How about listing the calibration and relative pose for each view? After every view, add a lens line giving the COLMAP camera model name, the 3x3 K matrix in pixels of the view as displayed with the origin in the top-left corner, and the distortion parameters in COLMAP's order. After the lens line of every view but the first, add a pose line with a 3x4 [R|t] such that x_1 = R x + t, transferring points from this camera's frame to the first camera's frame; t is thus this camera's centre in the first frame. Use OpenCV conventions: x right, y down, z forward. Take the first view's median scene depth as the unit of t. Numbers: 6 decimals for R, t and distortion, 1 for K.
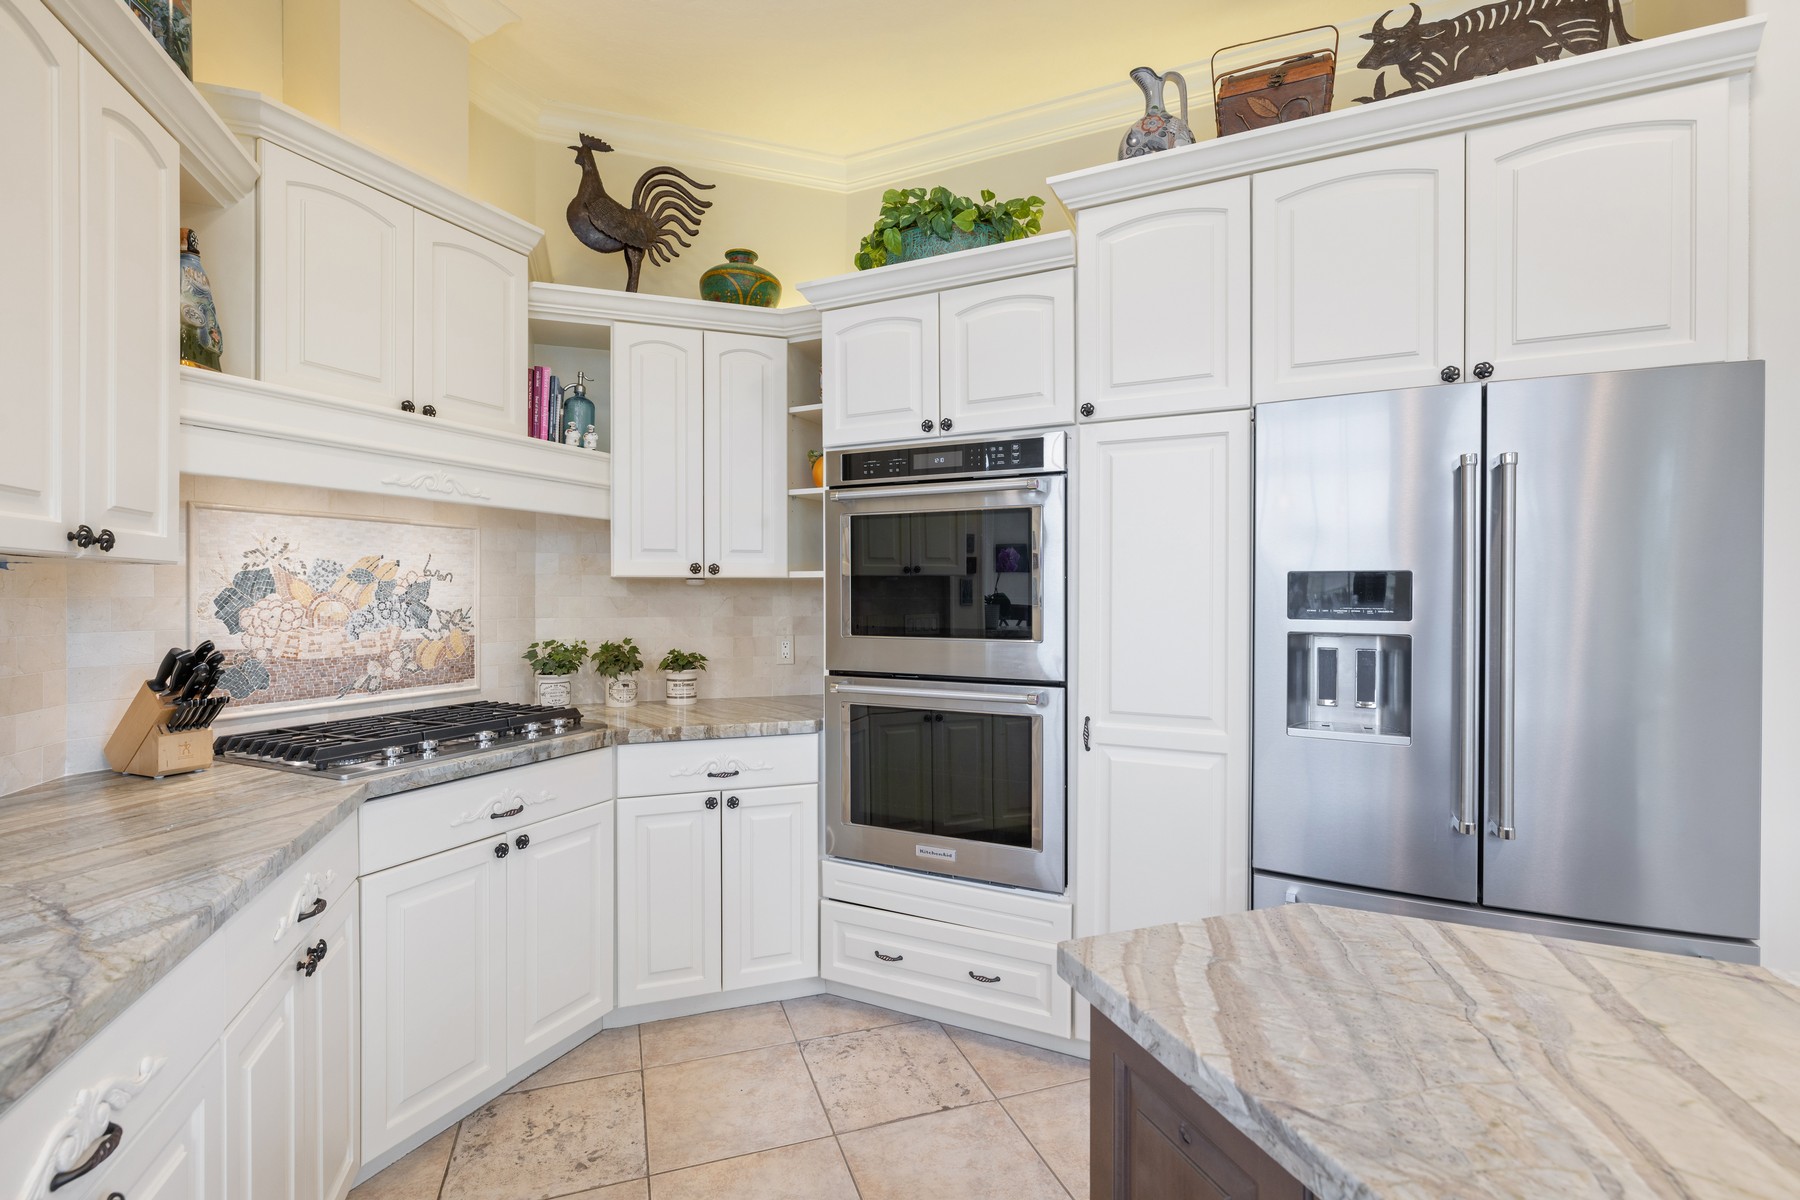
lens RADIAL K [[815.8, 0, 896.1], [0, 815.8, 596.6], [0, 0, 1]] dist [-0.005501, 0.002782]
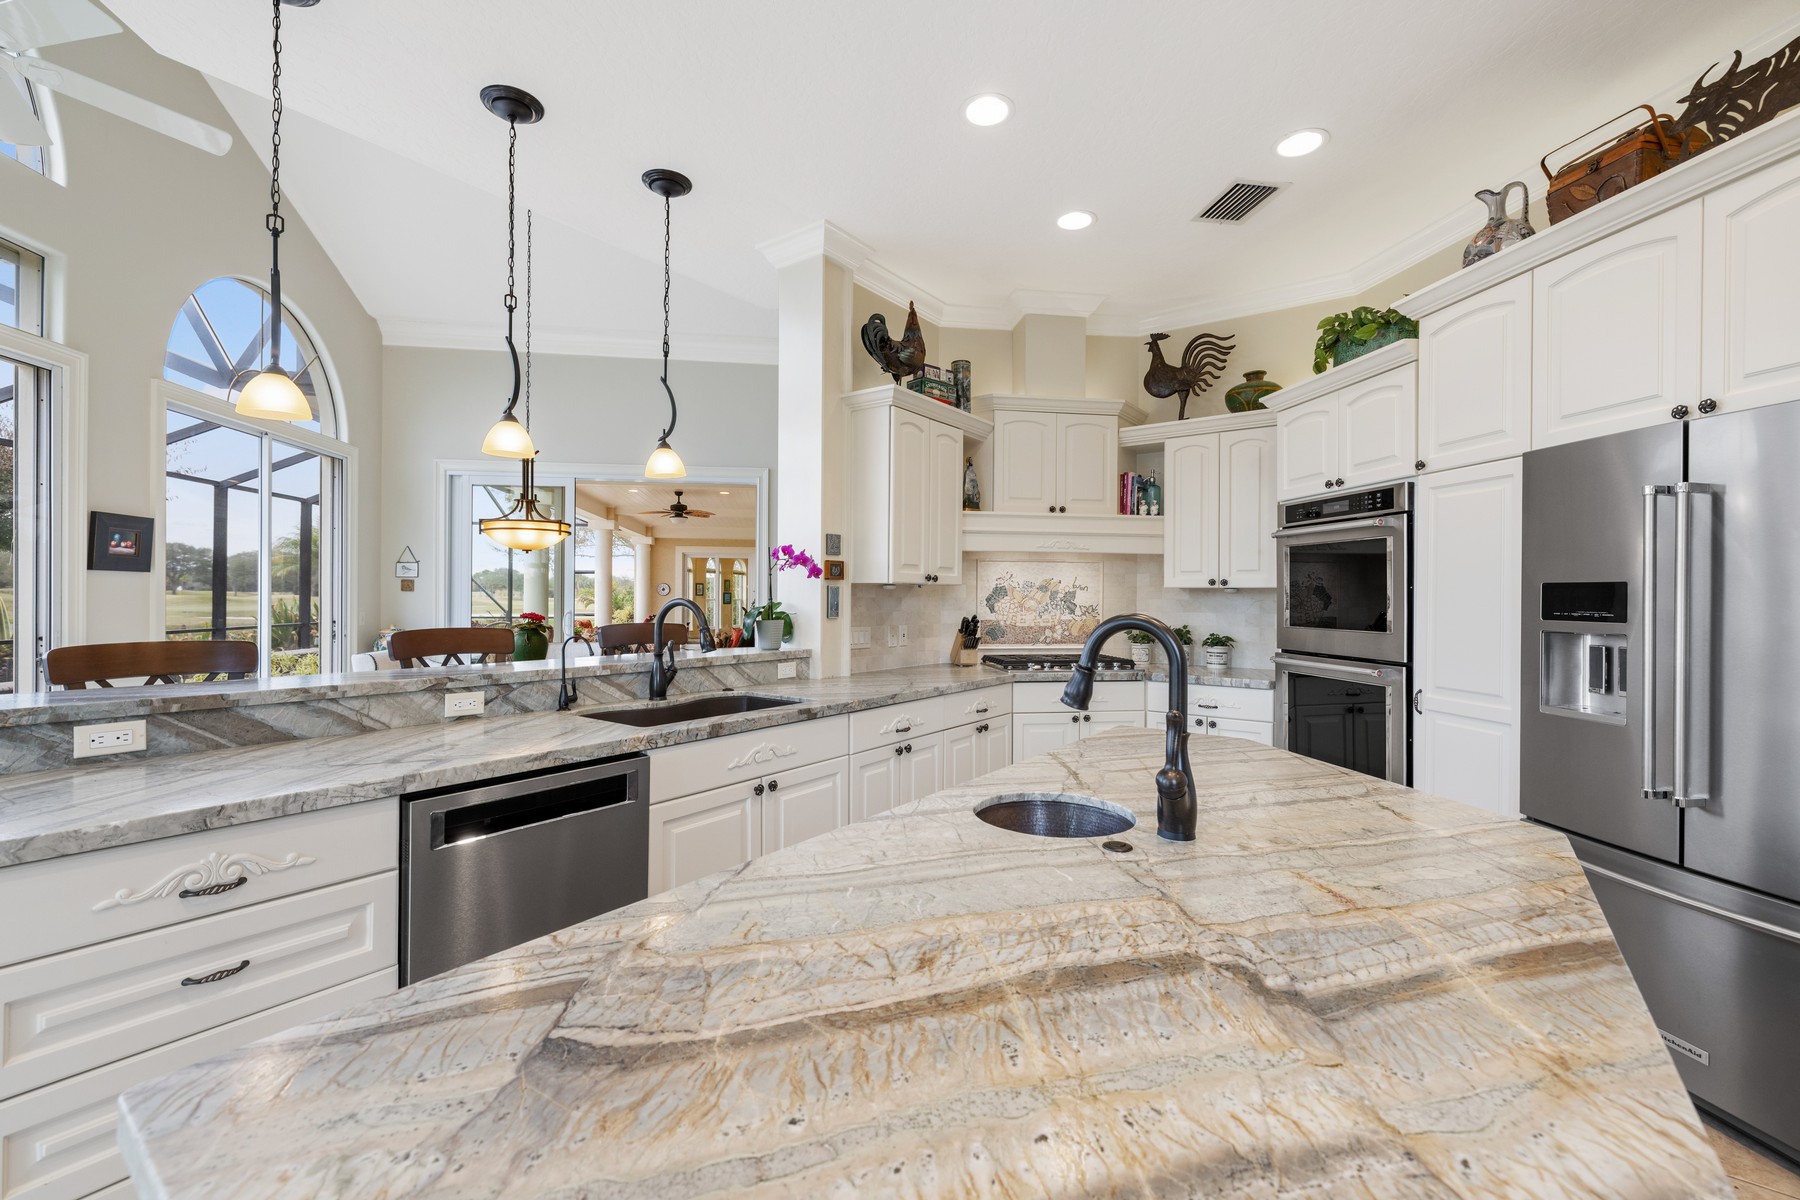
lens RADIAL K [[768.4, 0, 897.2], [0, 768.4, 600.2], [0, 0, 1]] dist [0.009804, -0.000899]
pose [[0.566334, 0.008350, -0.824133, 0.733470], [-0.009724, 0.999947, 0.003448, 0.001929], [0.824118, 0.006061, 0.566385, -0.417472]]
